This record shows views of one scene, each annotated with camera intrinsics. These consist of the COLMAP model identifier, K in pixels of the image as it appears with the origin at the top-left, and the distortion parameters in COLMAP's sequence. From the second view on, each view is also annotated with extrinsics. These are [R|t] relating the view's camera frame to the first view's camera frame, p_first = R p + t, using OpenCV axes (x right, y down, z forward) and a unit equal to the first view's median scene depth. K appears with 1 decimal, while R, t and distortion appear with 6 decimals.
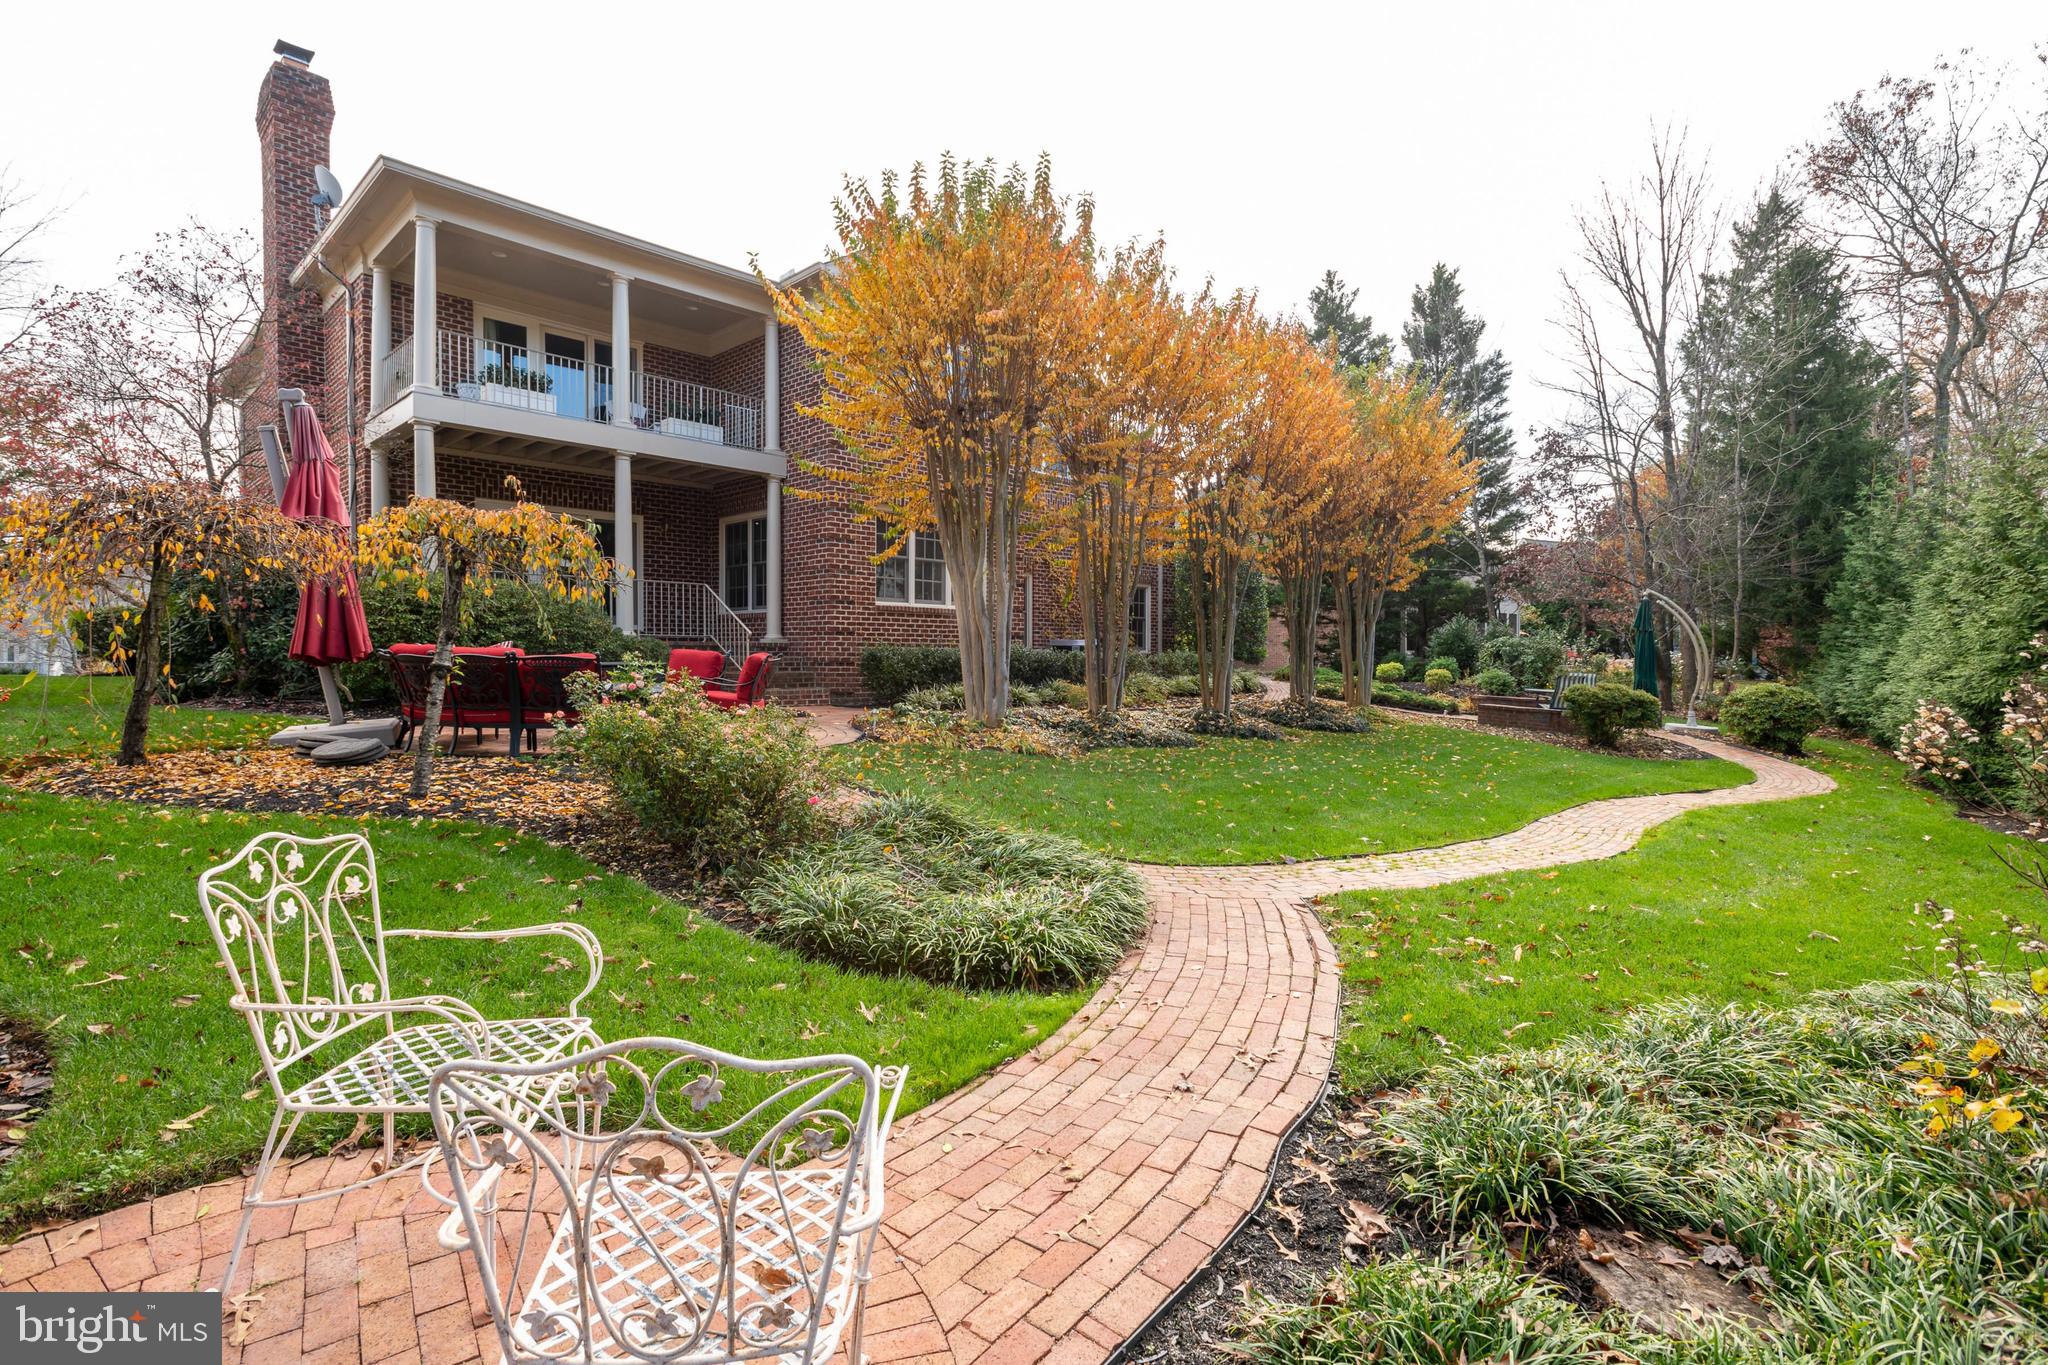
lens RADIAL K [[989.3, 0, 1021.9], [0, 989.3, 673.0], [0, 0, 1]] dist [0.001895, 0.000357]
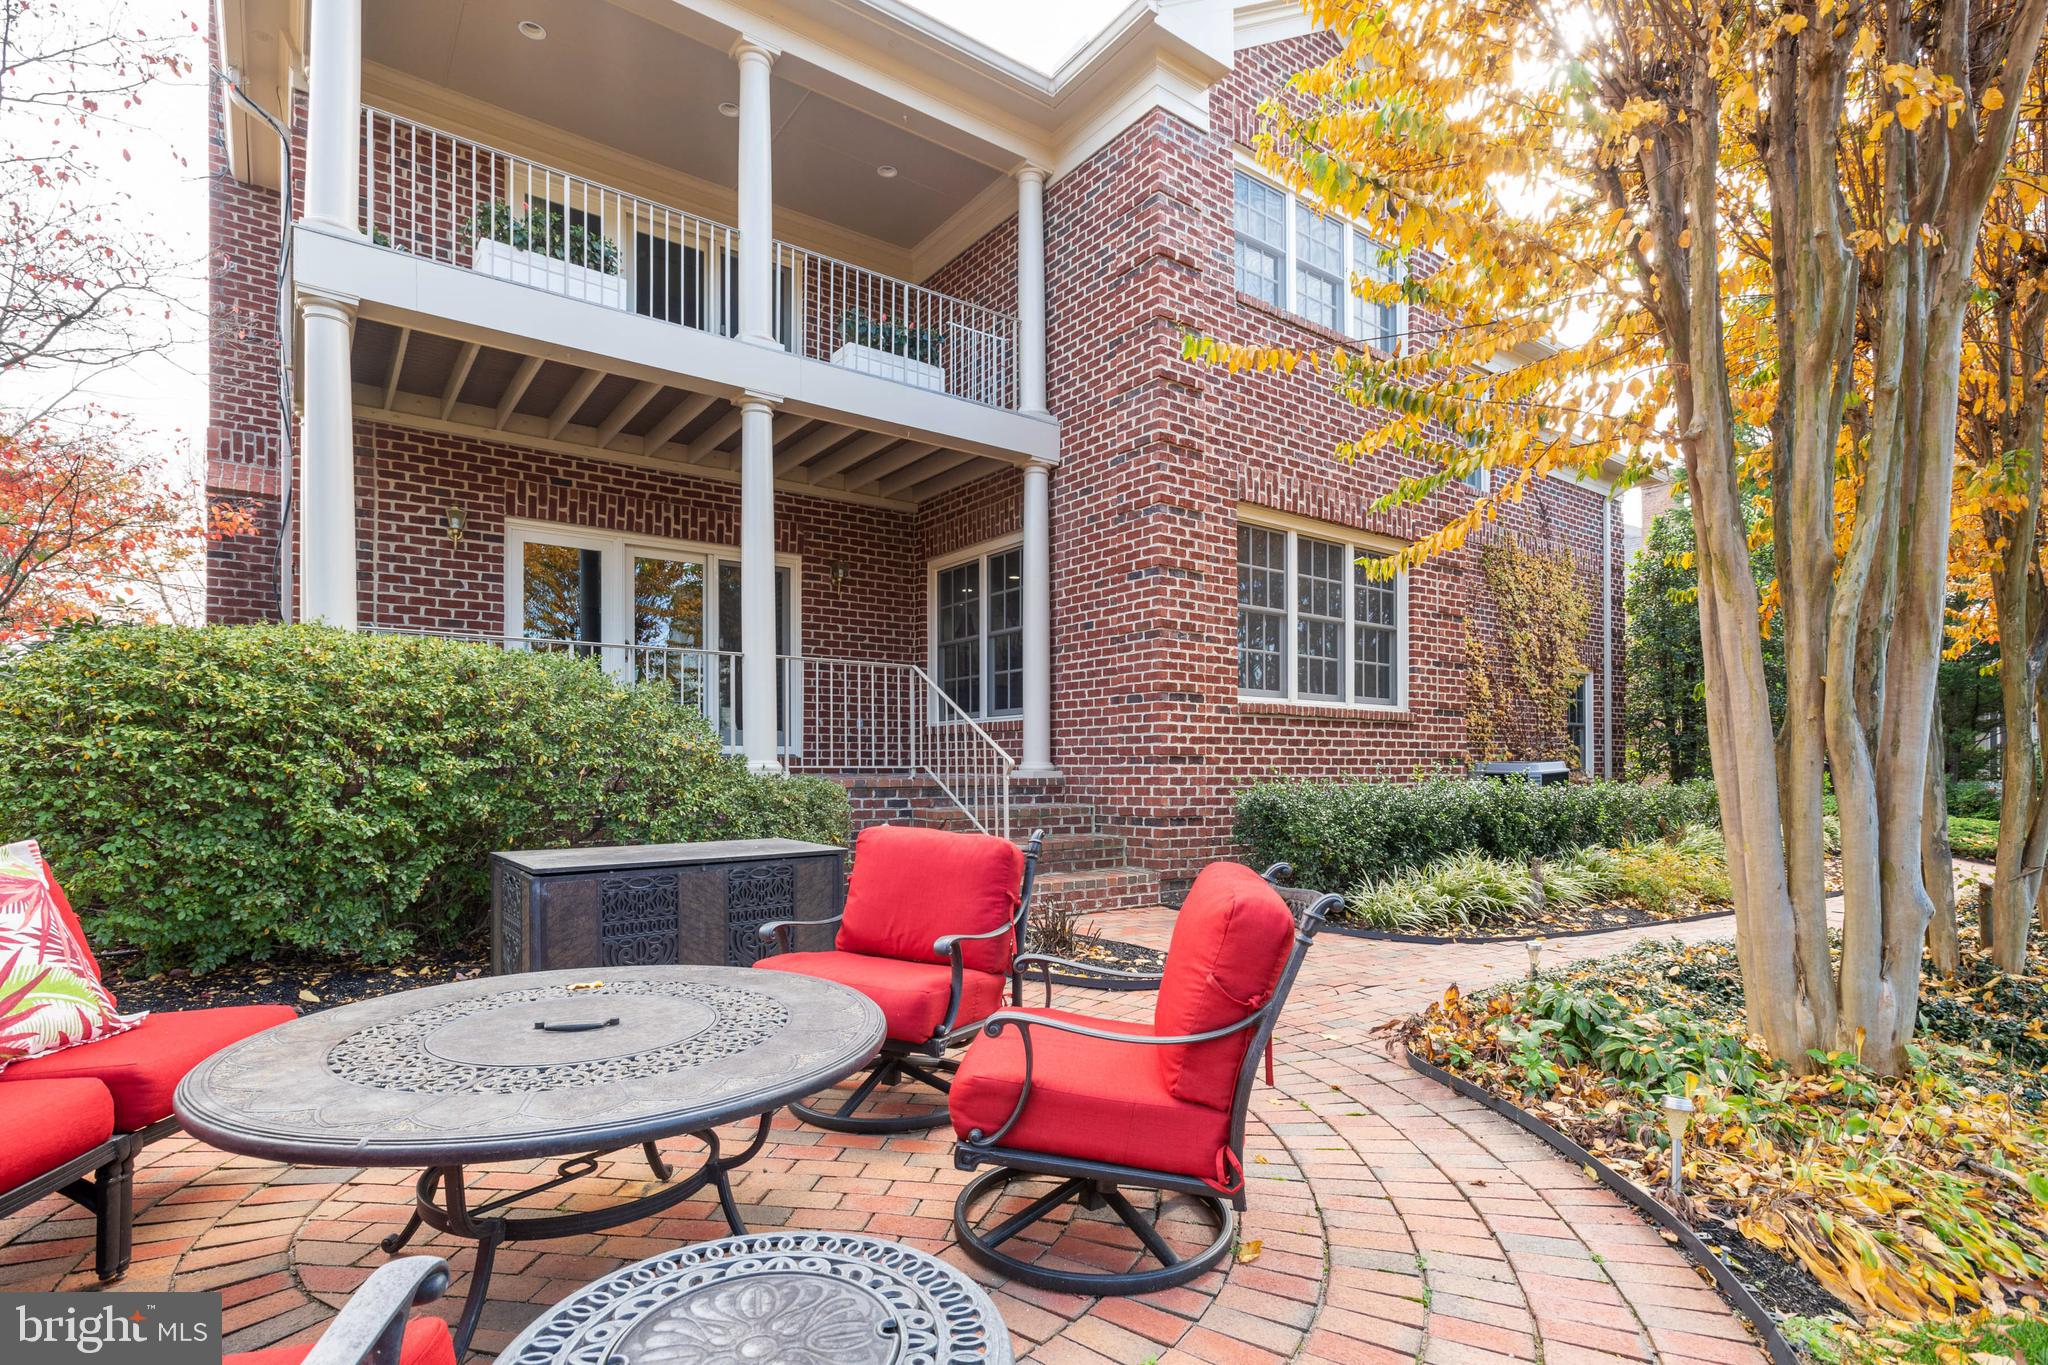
lens RADIAL K [[989.3, 0, 1019.3], [0, 989.3, 767.0], [0, 0, 1]] dist [0.001895, 0.000357]
pose [[0.986597, -0.005173, -0.163094, -0.174939], [0.001982, 0.999803, -0.019727, -0.026061], [0.163164, 0.019139, 0.986413, 0.482850]]
